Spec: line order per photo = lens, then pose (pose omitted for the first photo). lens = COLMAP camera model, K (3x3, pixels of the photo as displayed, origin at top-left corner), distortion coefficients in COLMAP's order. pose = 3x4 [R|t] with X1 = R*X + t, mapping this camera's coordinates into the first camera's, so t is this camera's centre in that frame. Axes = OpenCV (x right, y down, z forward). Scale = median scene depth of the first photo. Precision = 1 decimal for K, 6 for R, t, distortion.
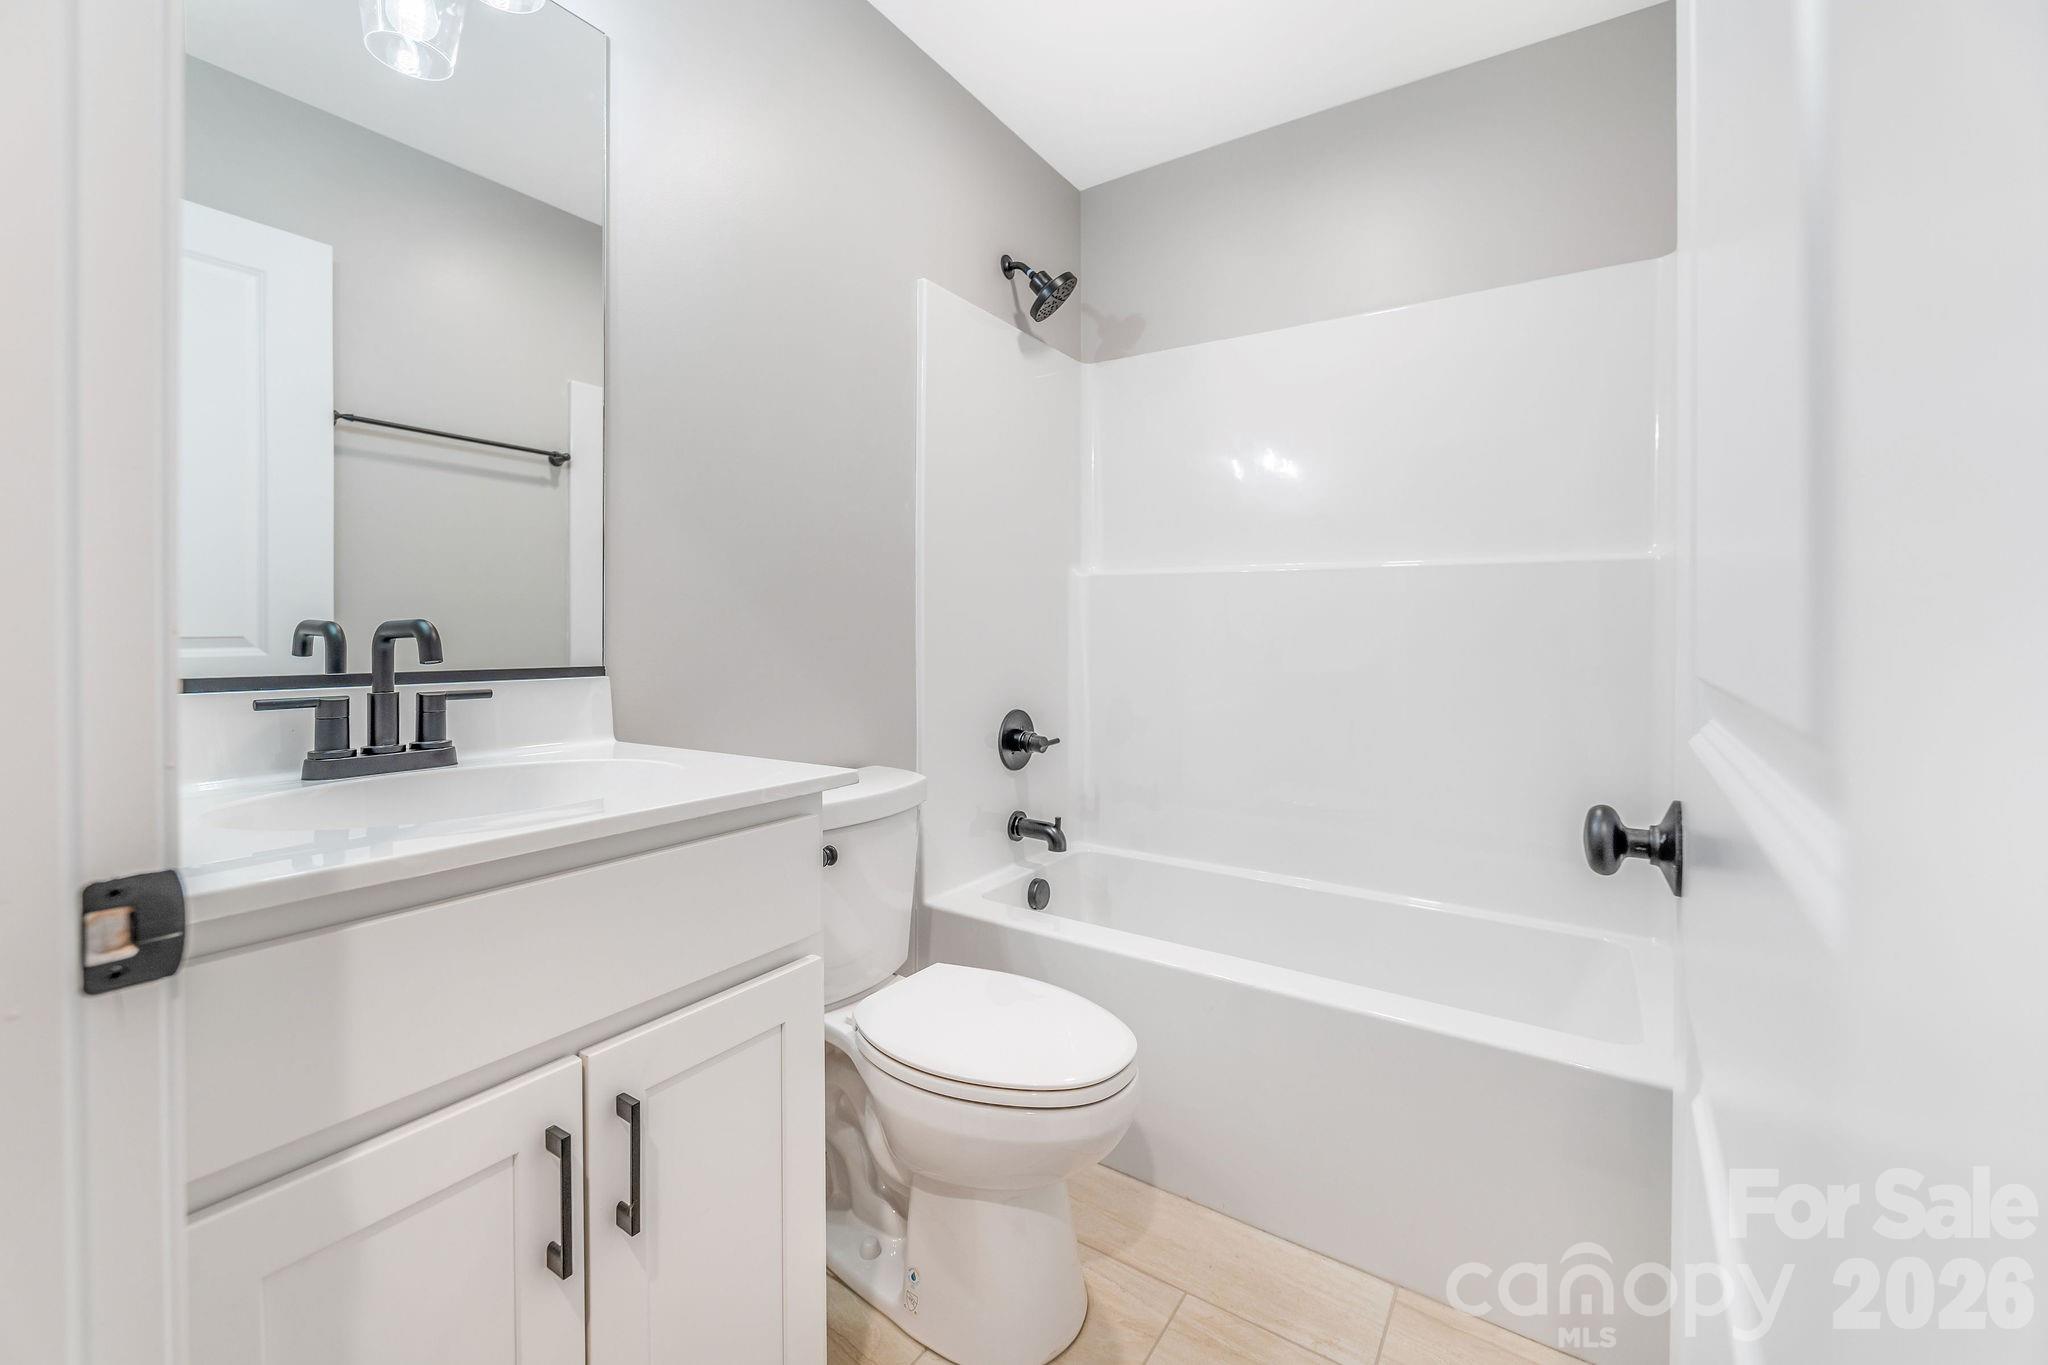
lens RADIAL K [[840.0, 0, 1027.6], [0, 840.0, 647.8], [0, 0, 1]] dist [0.000499, -0.001385]
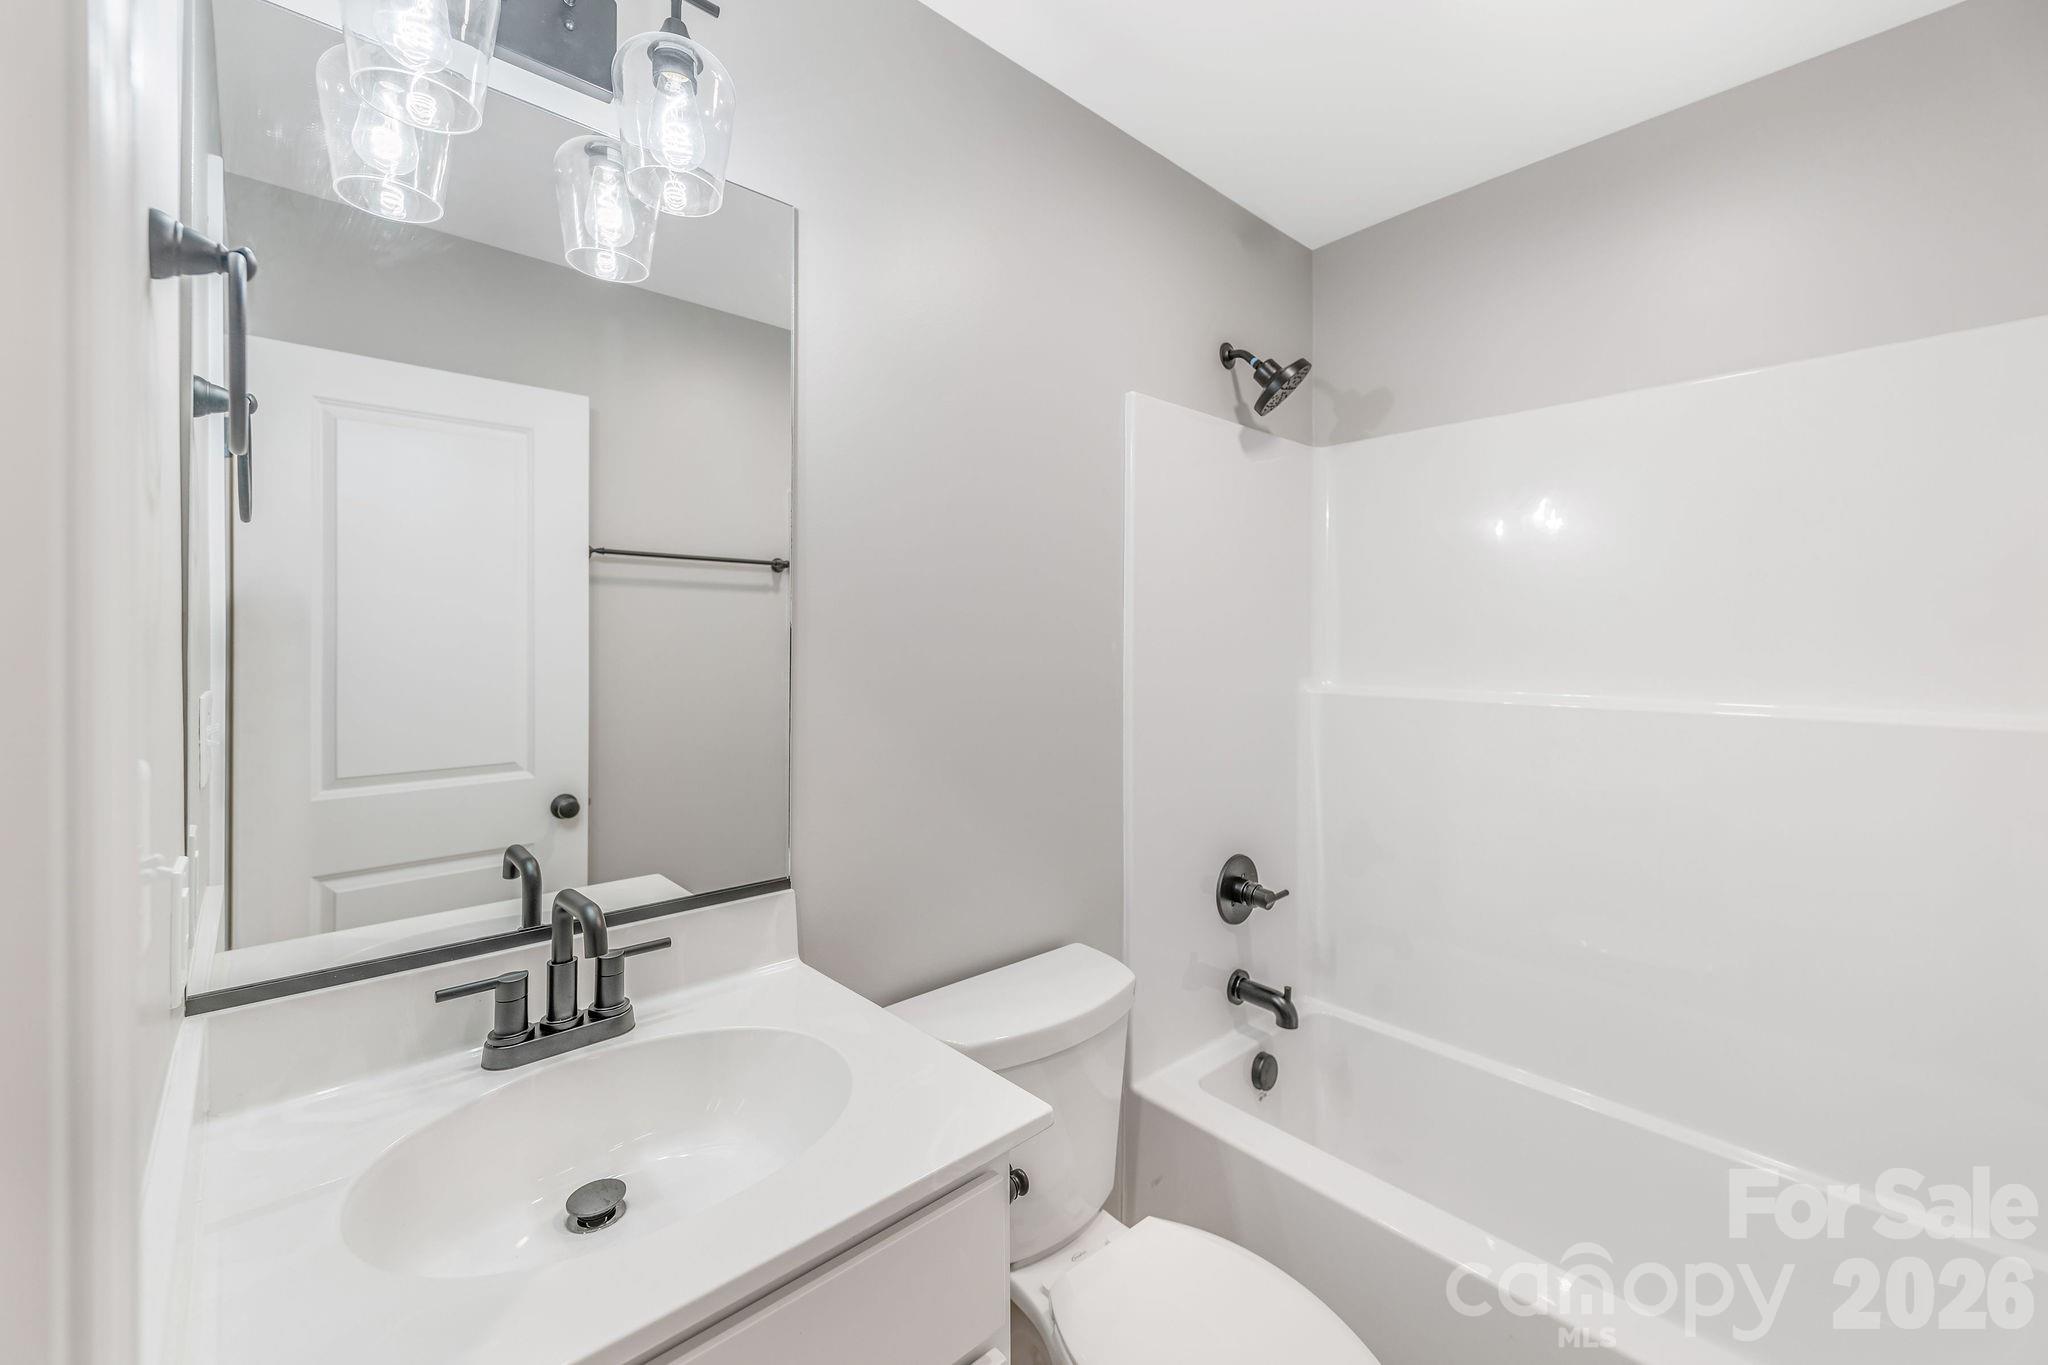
lens RADIAL K [[840.0, 0, 1012.9], [0, 840.0, 669.2], [0, 0, 1]] dist [0.000499, -0.001385]
pose [[0.966049, 0.000318, -0.258357, -0.013435], [-0.002713, 0.999957, -0.008914, -0.114833], [0.258343, 0.009312, 0.966008, 0.091356]]
